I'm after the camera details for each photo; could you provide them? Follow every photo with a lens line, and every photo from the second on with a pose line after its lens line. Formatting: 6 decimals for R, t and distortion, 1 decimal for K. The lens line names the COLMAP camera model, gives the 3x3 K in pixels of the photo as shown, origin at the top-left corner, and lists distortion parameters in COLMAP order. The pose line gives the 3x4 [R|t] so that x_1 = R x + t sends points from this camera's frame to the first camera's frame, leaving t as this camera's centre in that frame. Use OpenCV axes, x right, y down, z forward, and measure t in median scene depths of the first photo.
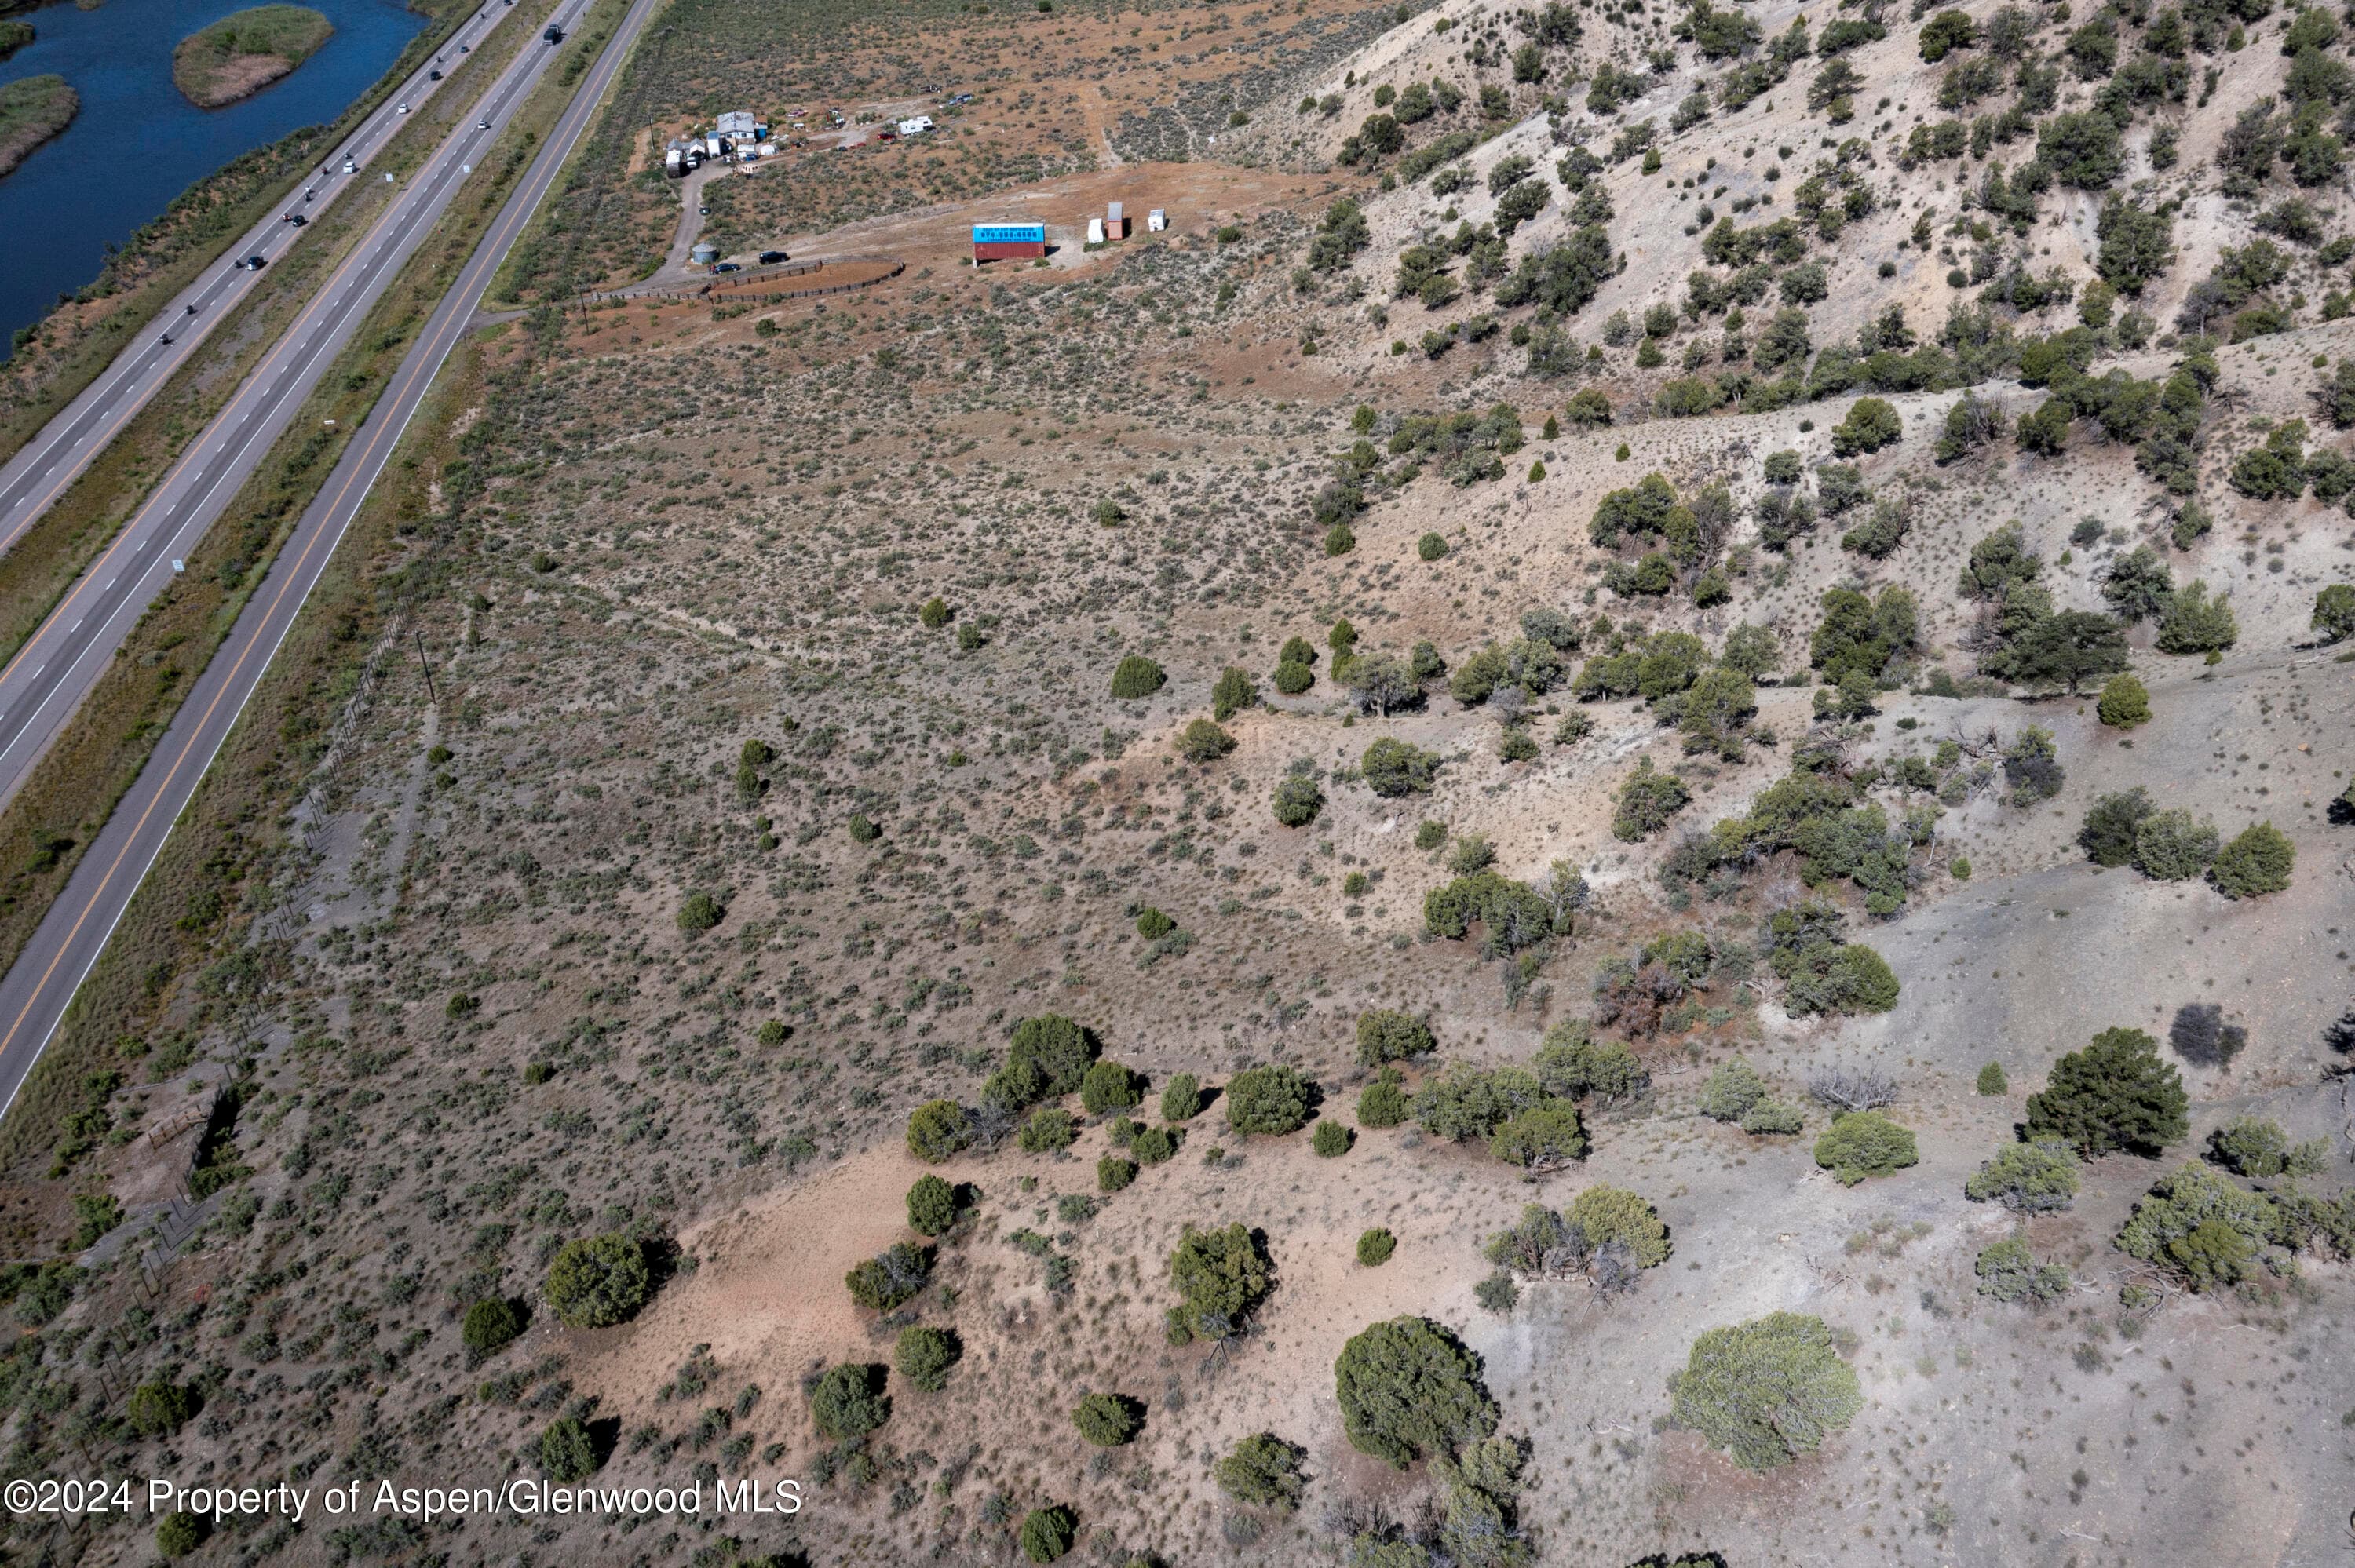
lens RADIAL K [[1863.0, 0, 1171.3], [0, 1863.0, 789.4], [0, 0, 1]] dist [-0.009278, 0.011894]
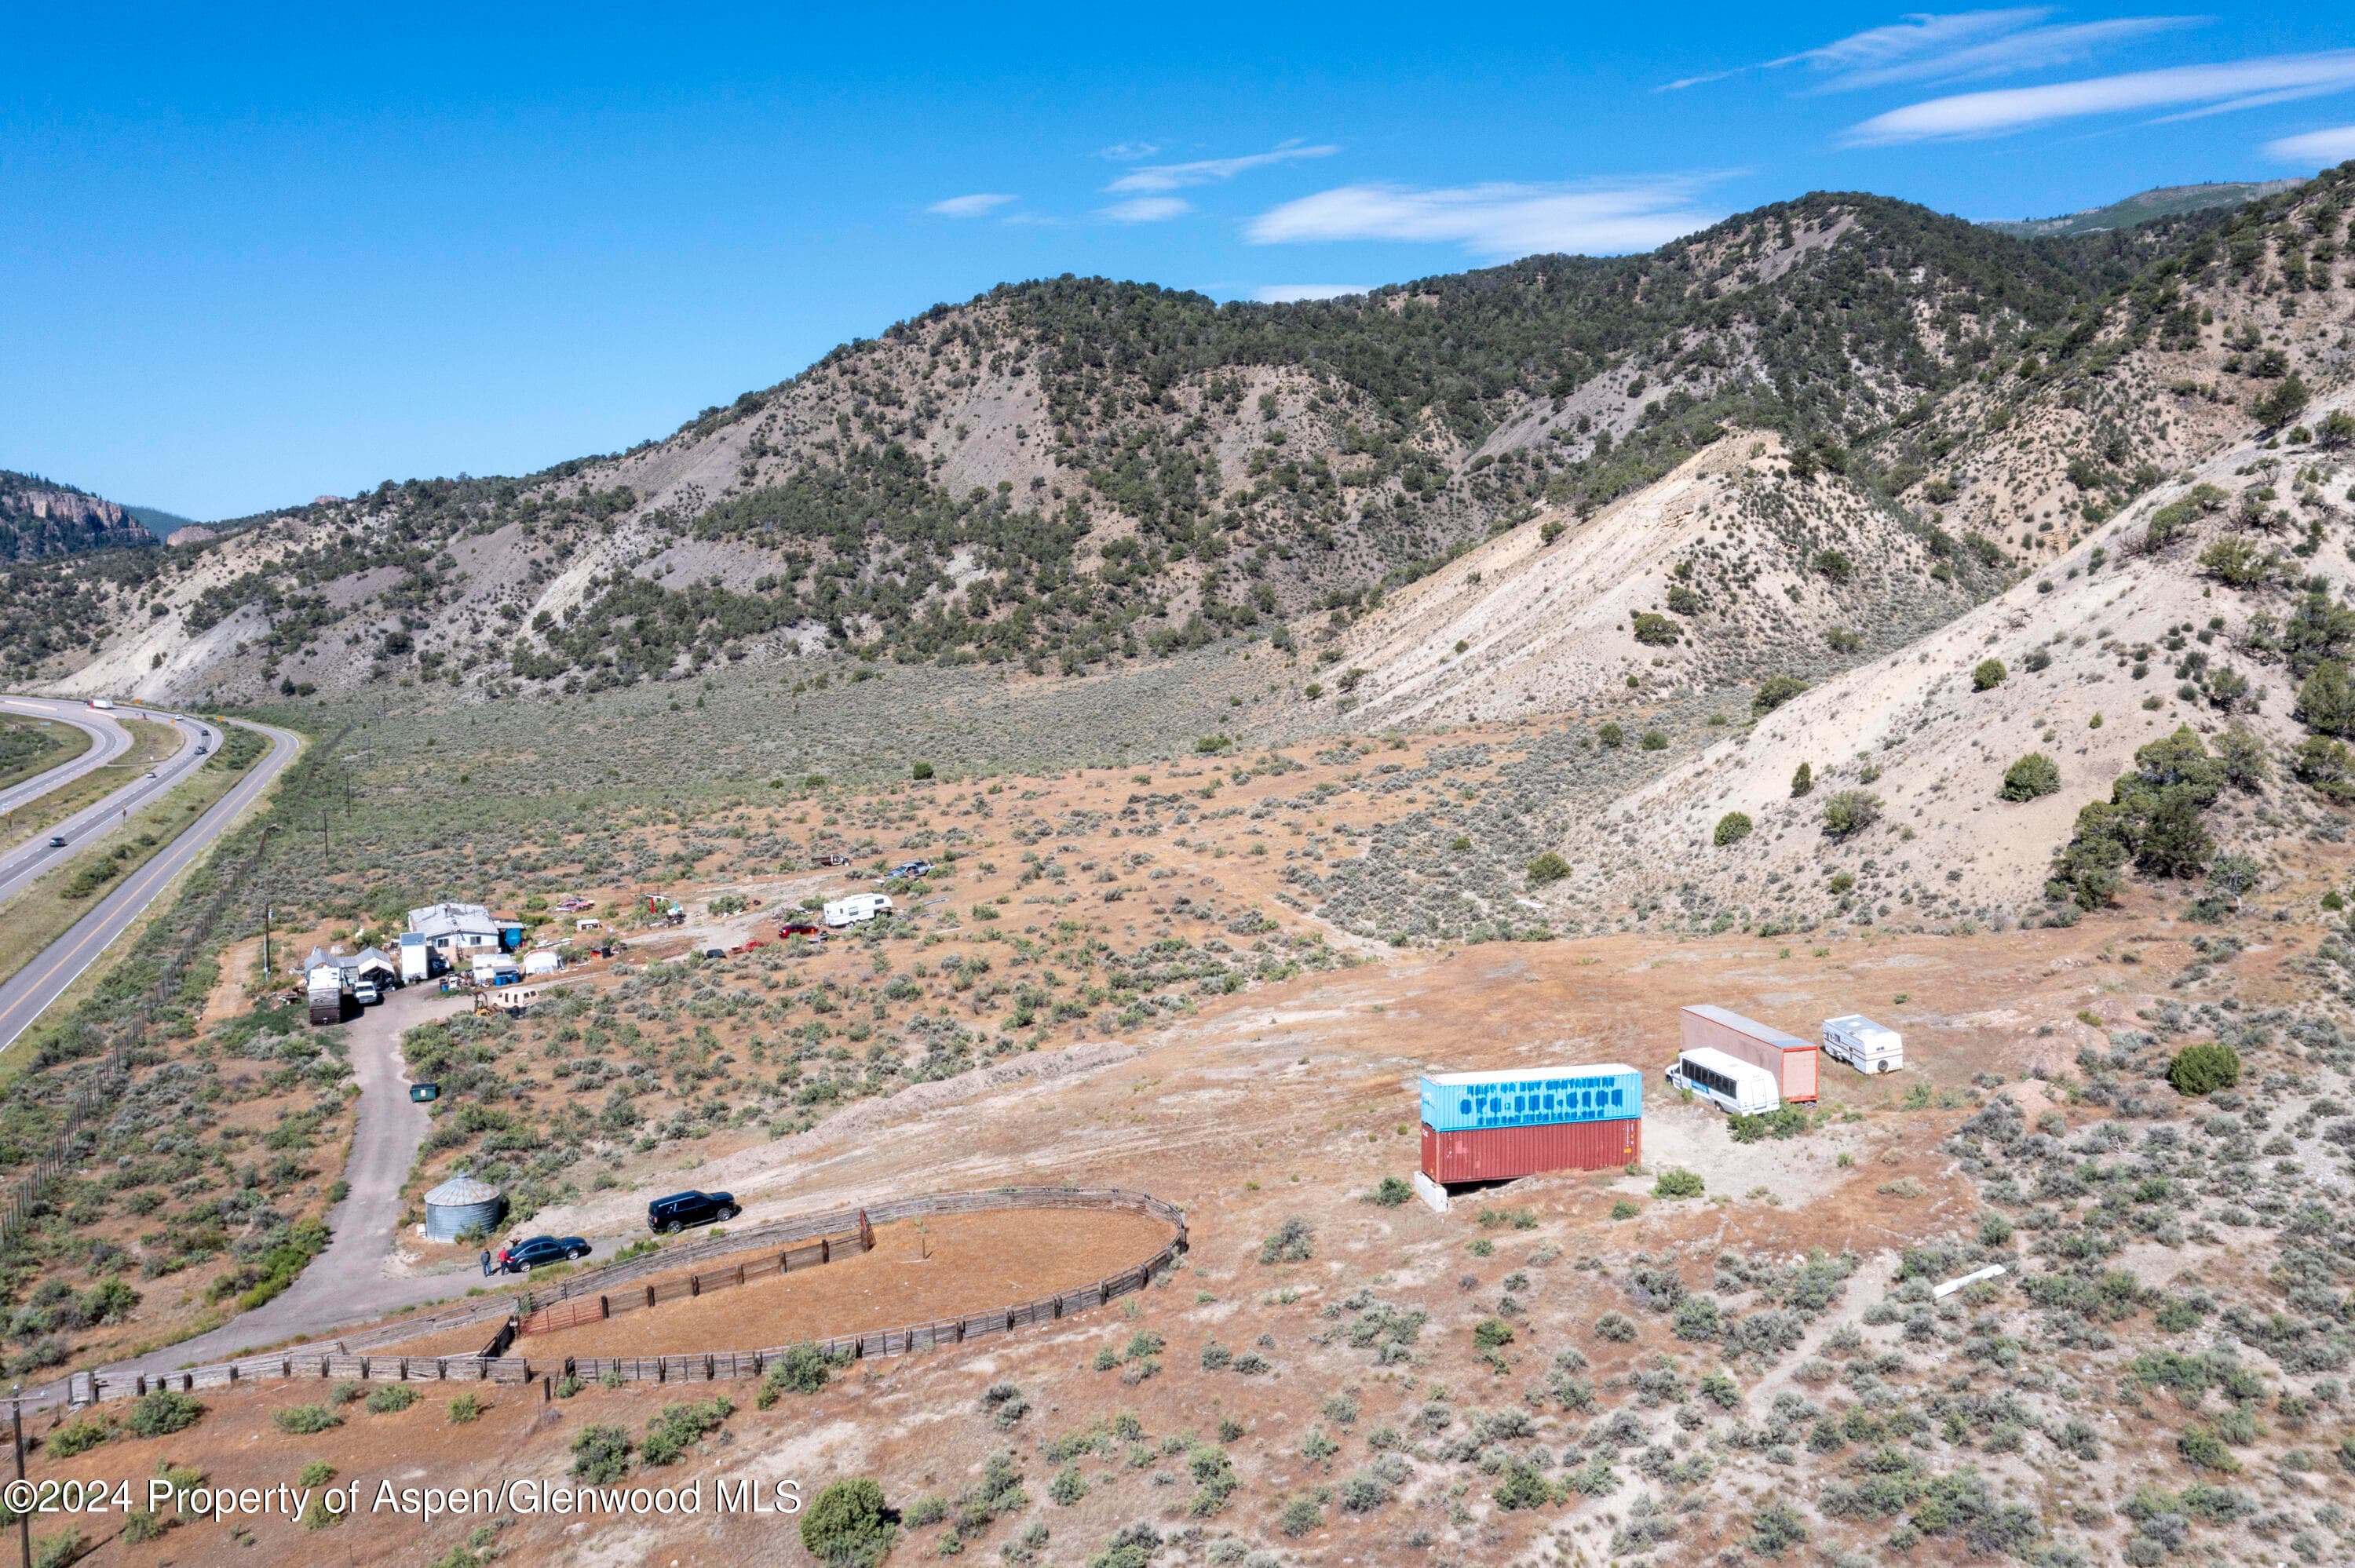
lens RADIAL K [[1863.0, 0, 1175.4], [0, 1863.0, 789.4], [0, 0, 1]] dist [-0.009278, 0.011894]
pose [[0.971990, -0.008055, 0.234883, -0.282629], [0.111630, 0.895303, -0.431244, -0.273043], [-0.206818, 0.445385, 0.871125, 0.899899]]
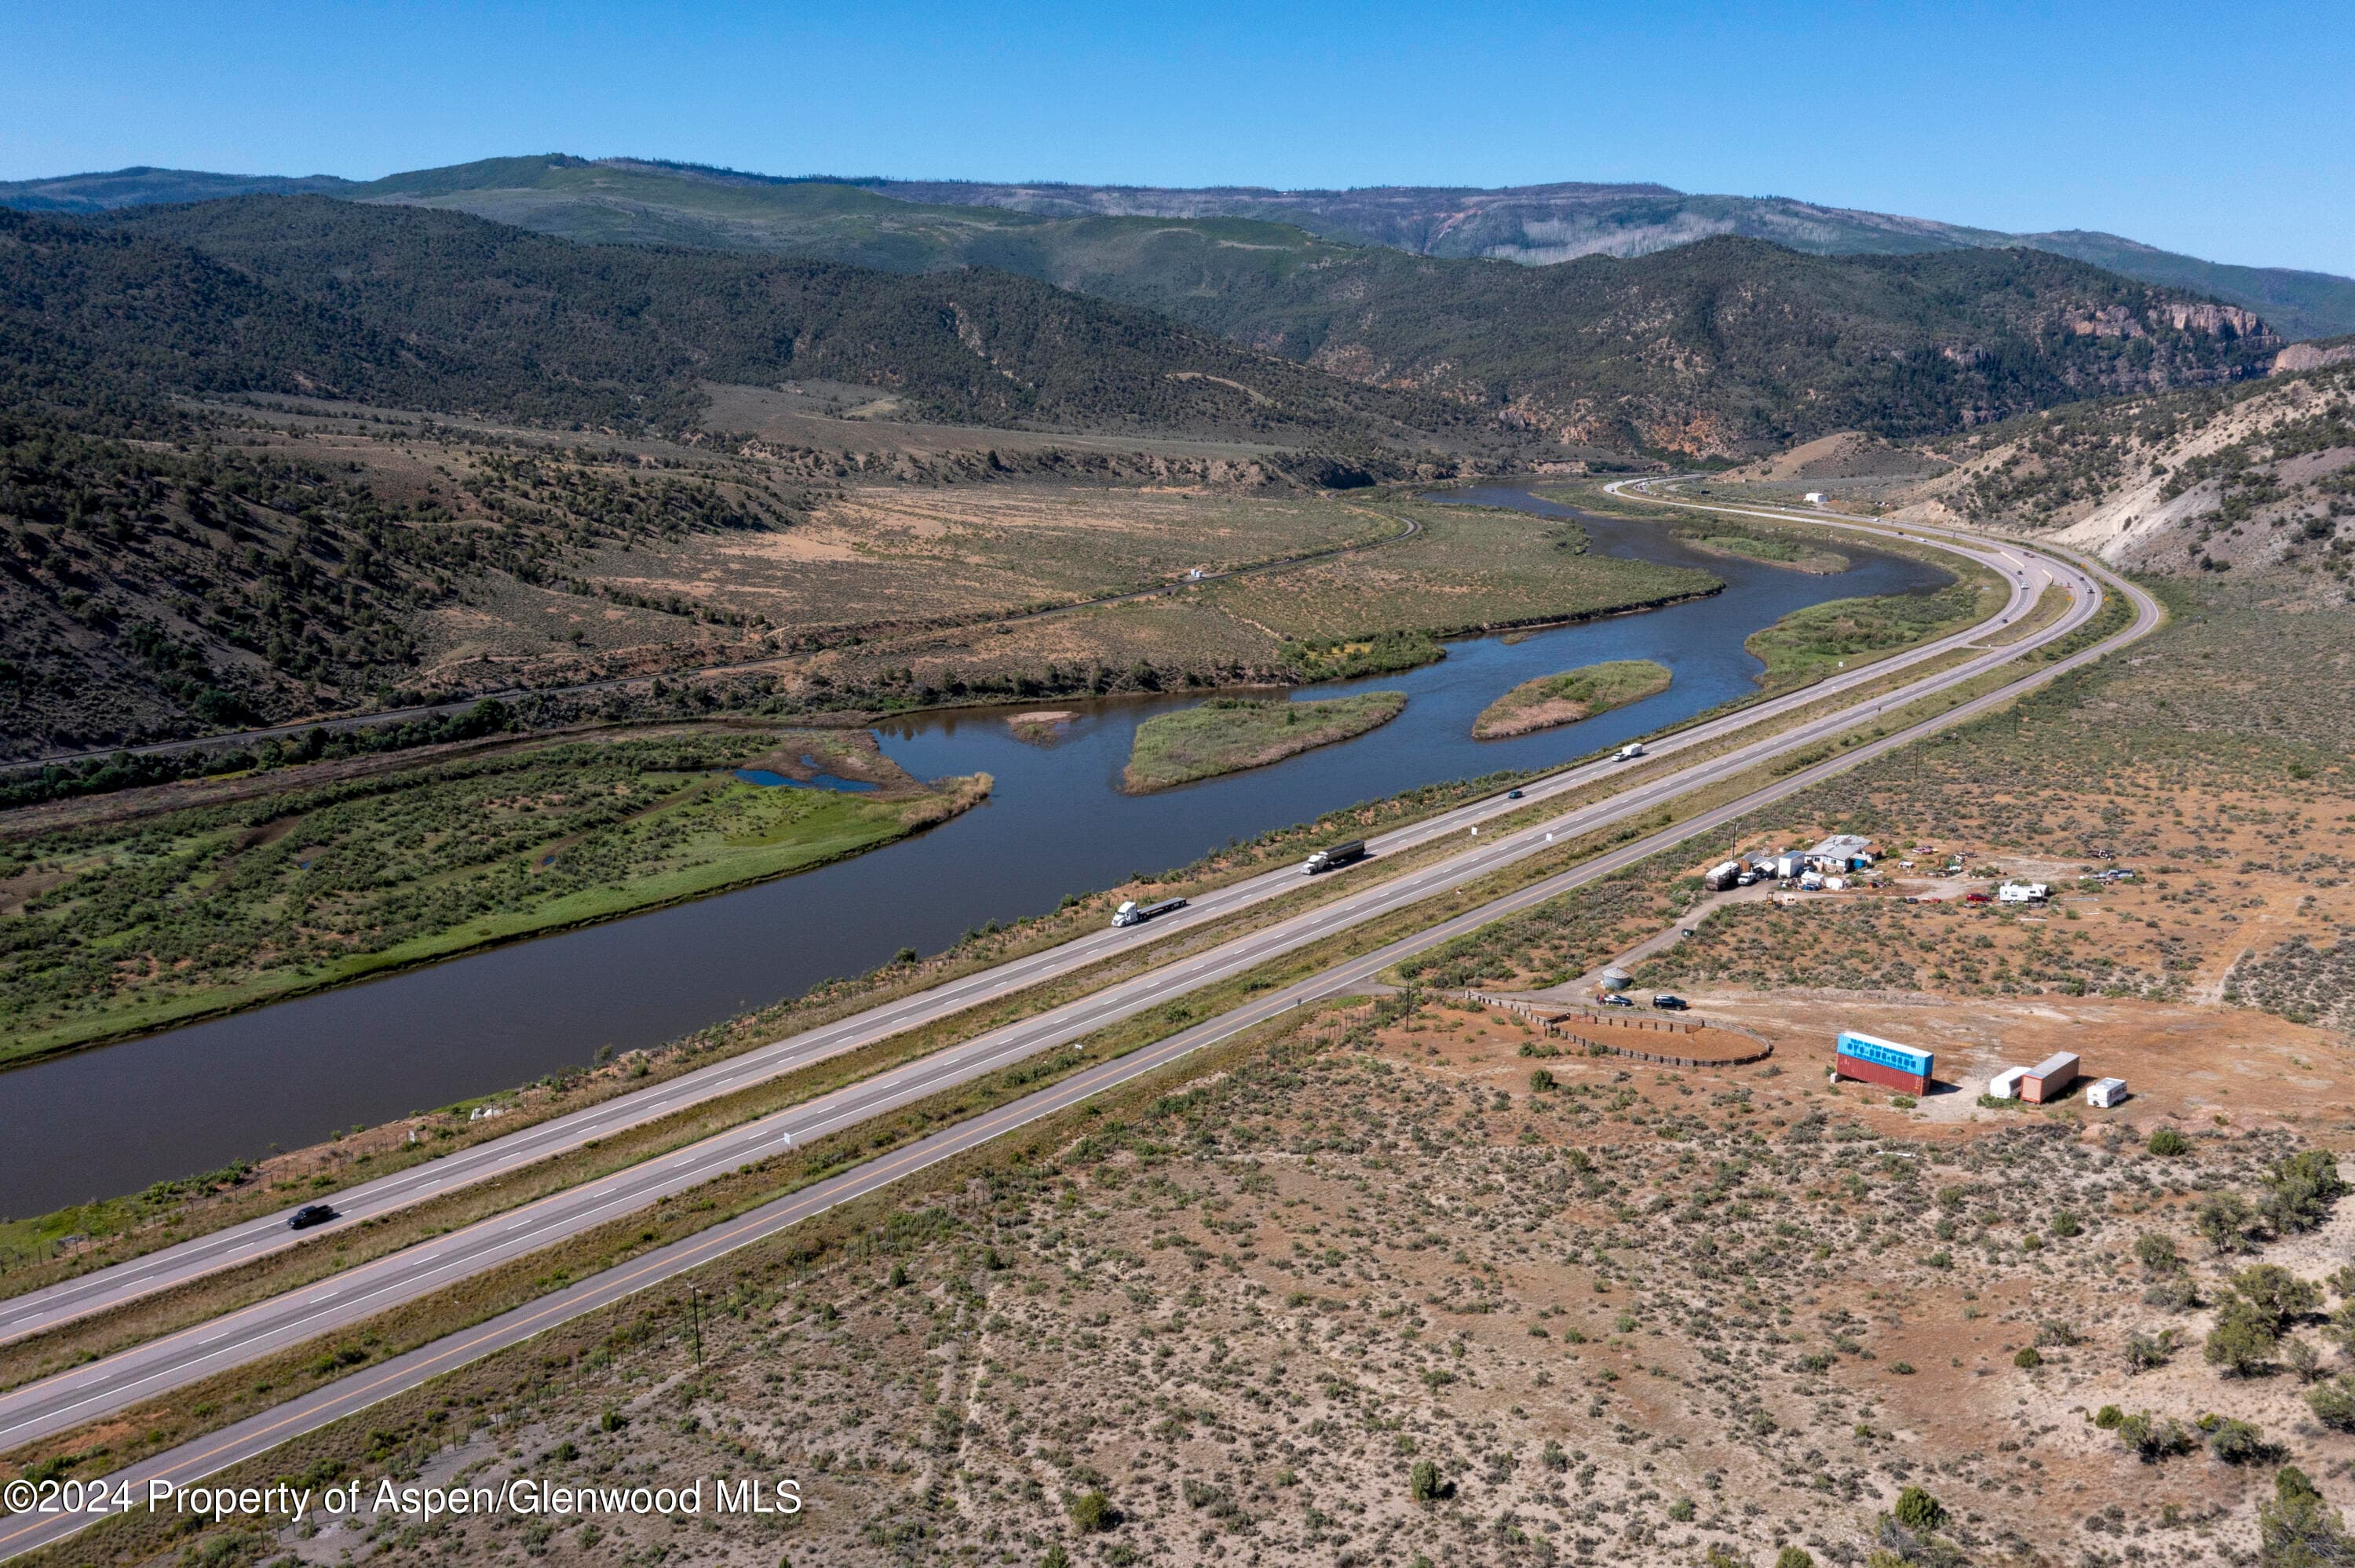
lens RADIAL K [[1863.0, 0, 1162.5], [0, 1863.0, 772.2], [0, 0, 1]] dist [-0.009278, 0.011894]
pose [[0.673030, 0.164482, -0.721094, 0.315235], [-0.392638, 0.905690, -0.159879, -0.208602], [0.626791, 0.390732, 0.674138, 0.315955]]
